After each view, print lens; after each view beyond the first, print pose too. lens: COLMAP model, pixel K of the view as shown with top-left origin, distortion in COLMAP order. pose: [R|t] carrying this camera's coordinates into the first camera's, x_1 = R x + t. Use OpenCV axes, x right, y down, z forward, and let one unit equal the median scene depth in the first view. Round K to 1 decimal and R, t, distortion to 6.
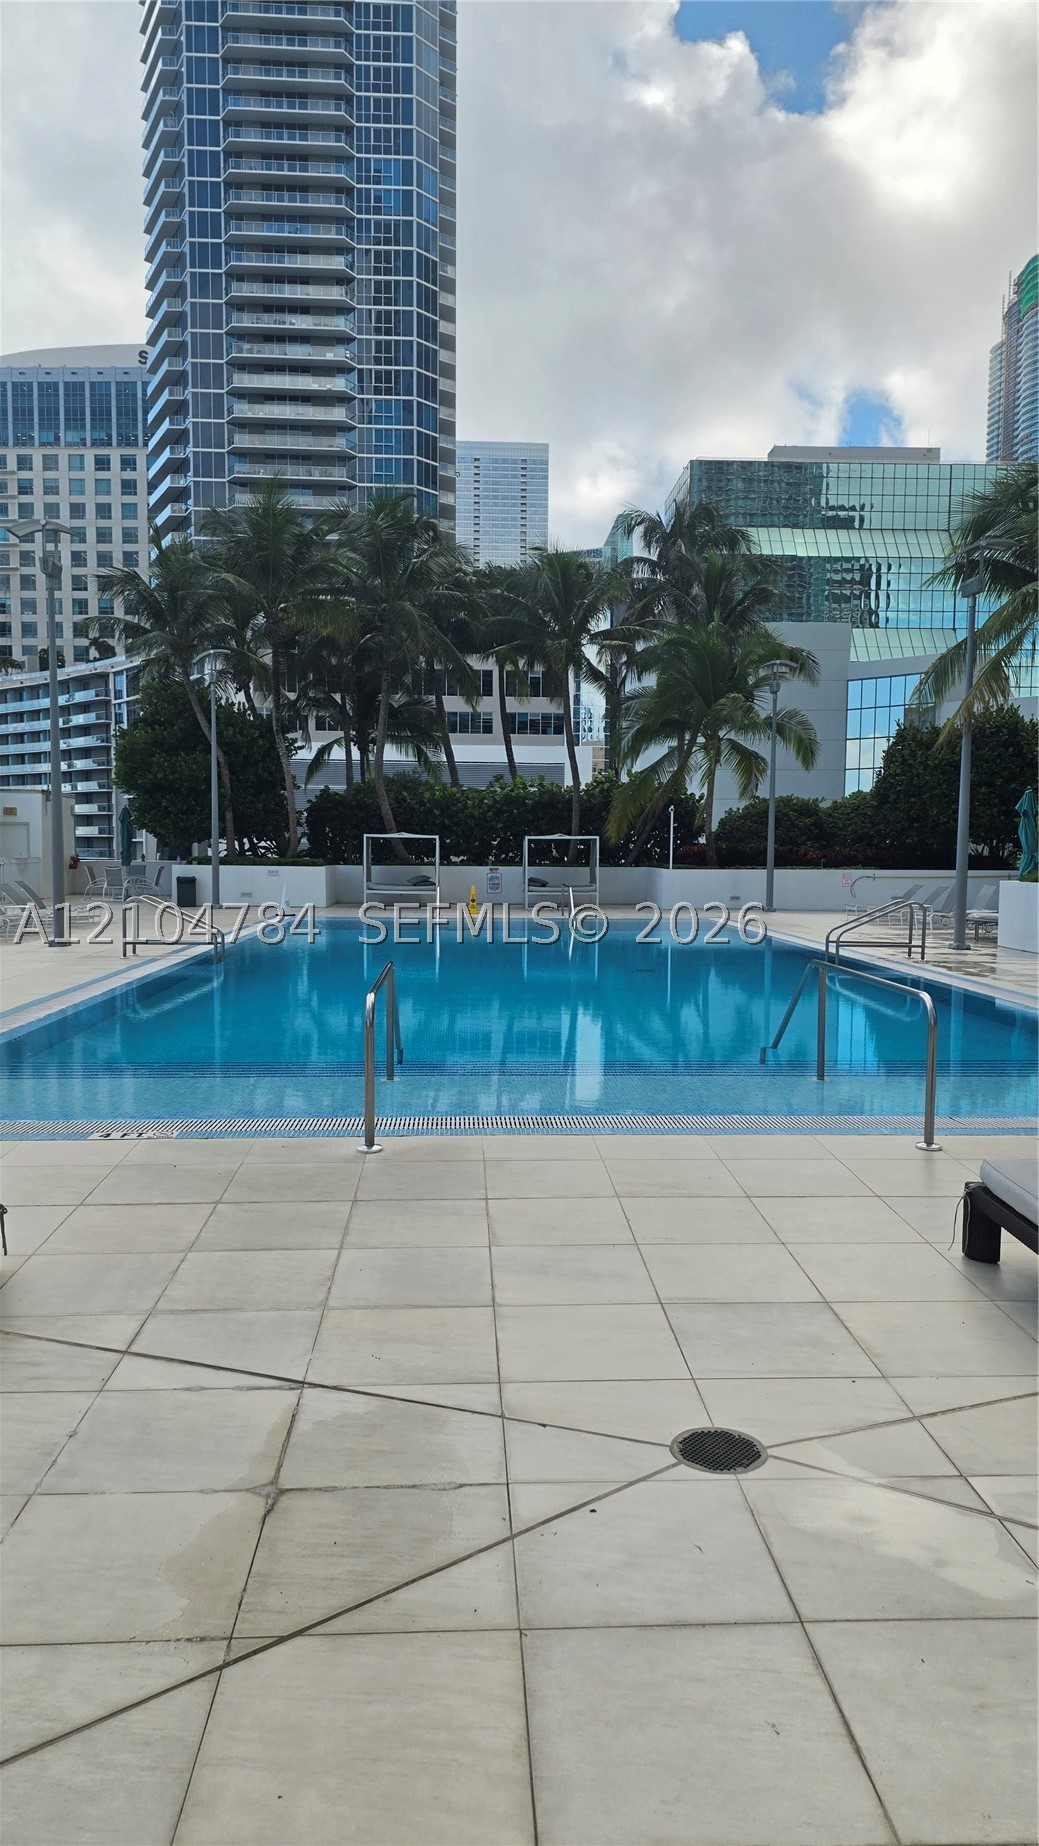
lens RADIAL K [[1246.1, 0, 523.6], [0, 1246.1, 921.1], [0, 0, 1]] dist [0.044455, -0.010076]
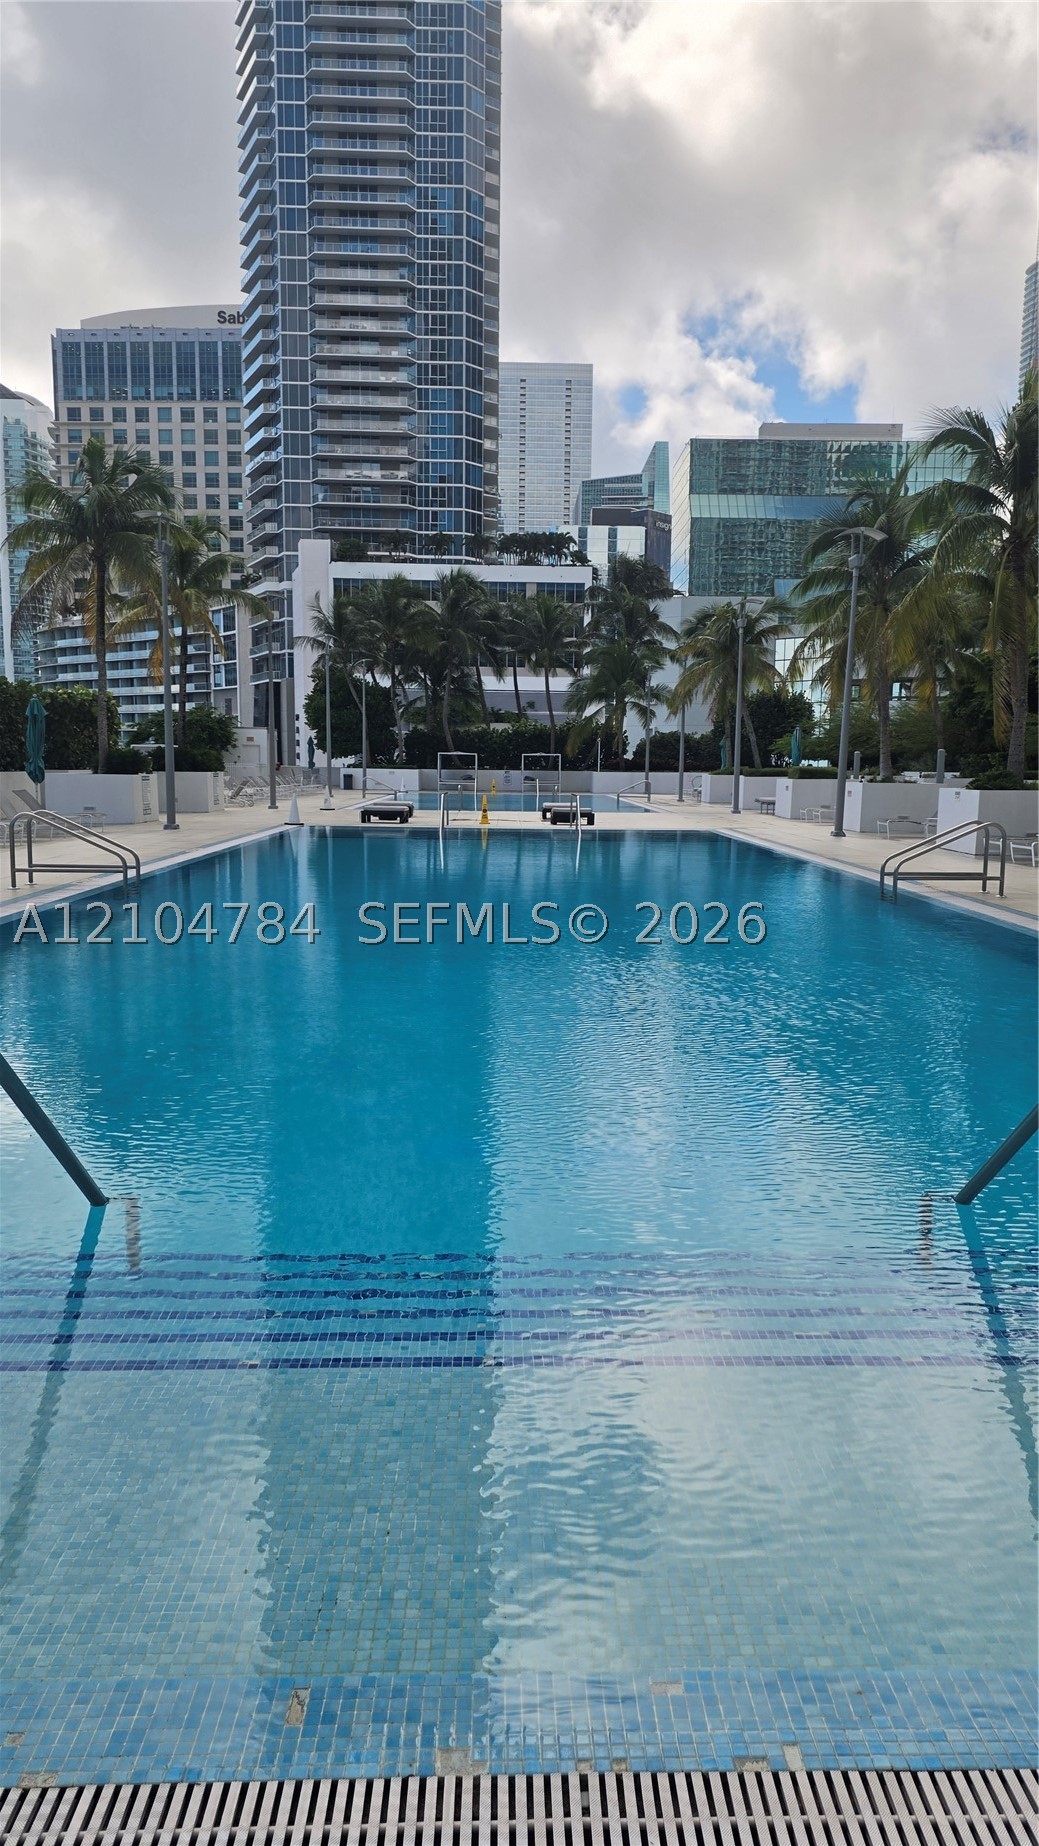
lens RADIAL K [[1246.1, 0, 524.8], [0, 1246.1, 912.6], [0, 0, 1]] dist [0.044455, -0.010076]
pose [[0.999321, 0.007705, -0.036038, 0.054918], [-0.005408, 0.997973, 0.063406, 0.038251], [0.036454, -0.063168, 0.997337, -0.665355]]
